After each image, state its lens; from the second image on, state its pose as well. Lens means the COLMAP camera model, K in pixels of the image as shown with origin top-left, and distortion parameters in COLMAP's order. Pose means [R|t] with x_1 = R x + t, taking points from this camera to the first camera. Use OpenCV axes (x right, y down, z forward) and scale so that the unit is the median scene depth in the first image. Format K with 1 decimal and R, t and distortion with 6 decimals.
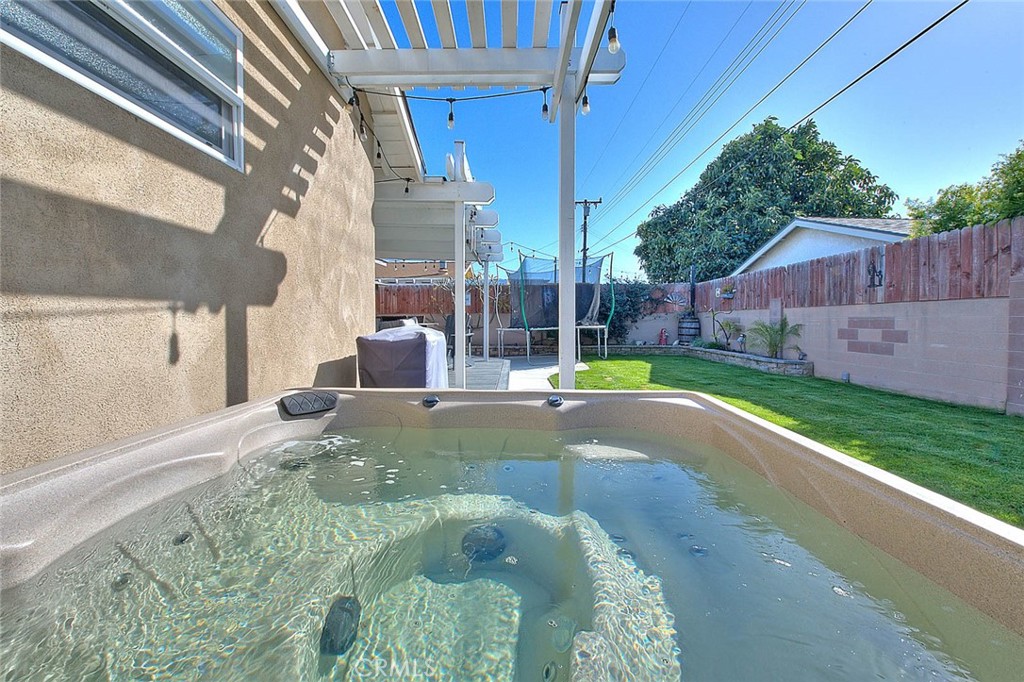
lens RADIAL K [[423.8, 0, 506.3], [0, 423.8, 322.8], [0, 0, 1]] dist [-0.001002, -0.000060]
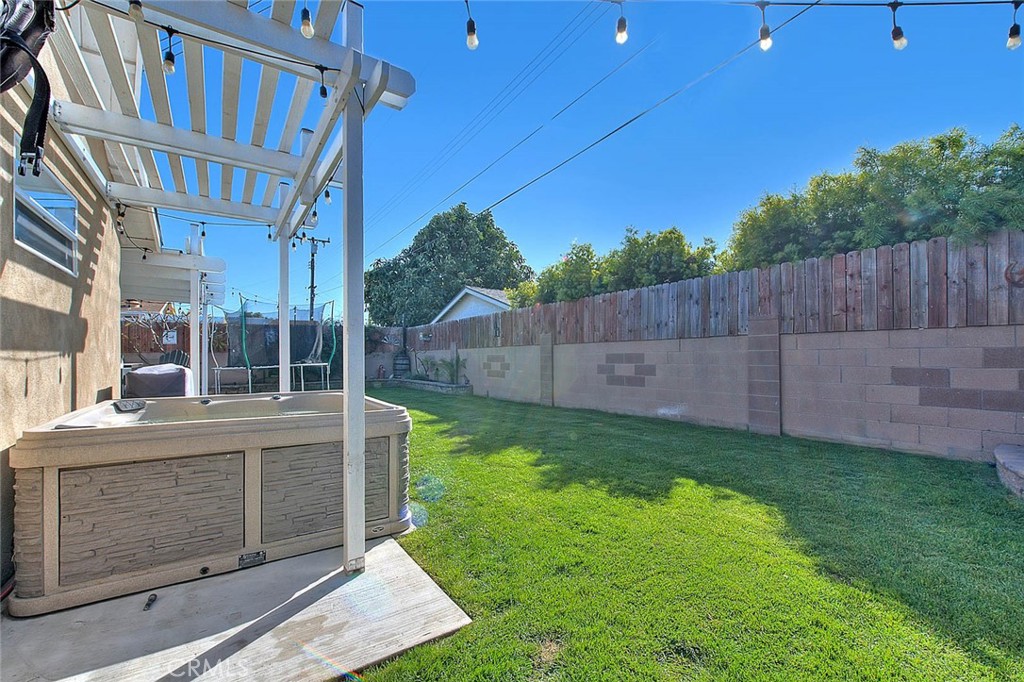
lens RADIAL K [[425.9, 0, 512.4], [0, 425.9, 355.9], [0, 0, 1]] dist [-0.010100, -0.000237]
pose [[0.816084, -0.005728, 0.577905, -0.025792], [0.011682, 0.999910, -0.006585, 0.000737], [-0.577815, 0.012125, 0.816078, -0.244182]]
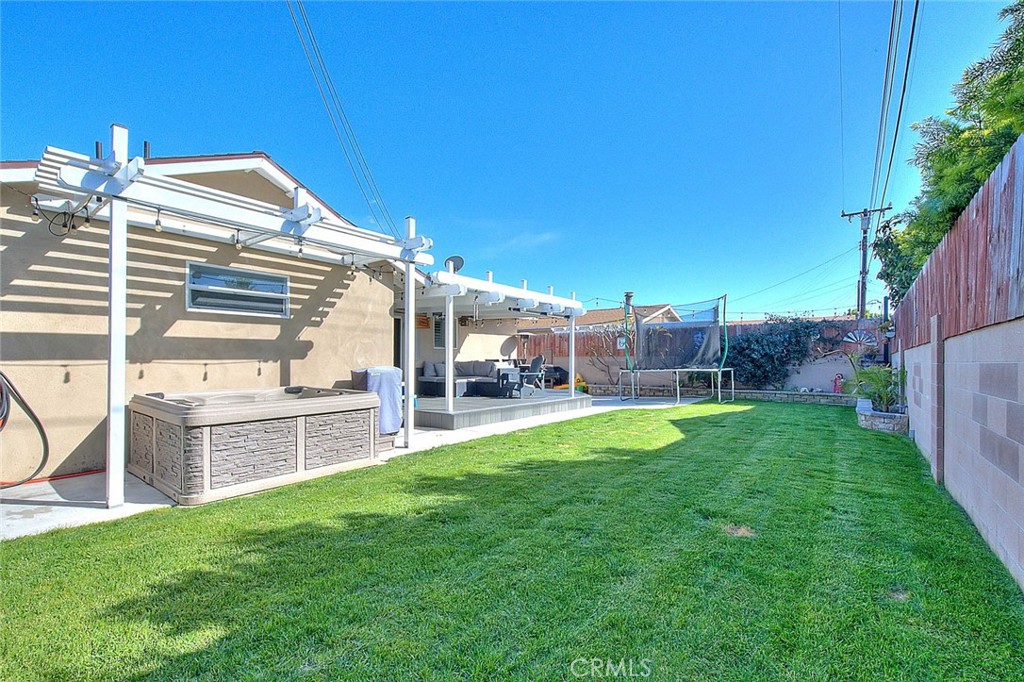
lens RADIAL K [[437.2, 0, 511.3], [0, 437.2, 358.0], [0, 0, 1]] dist [-0.000671, -0.000087]
pose [[0.798387, -0.002809, -0.602138, 0.464258], [-0.005771, 0.999907, -0.012317, -0.003648], [0.602116, 0.013309, 0.798297, -0.108705]]
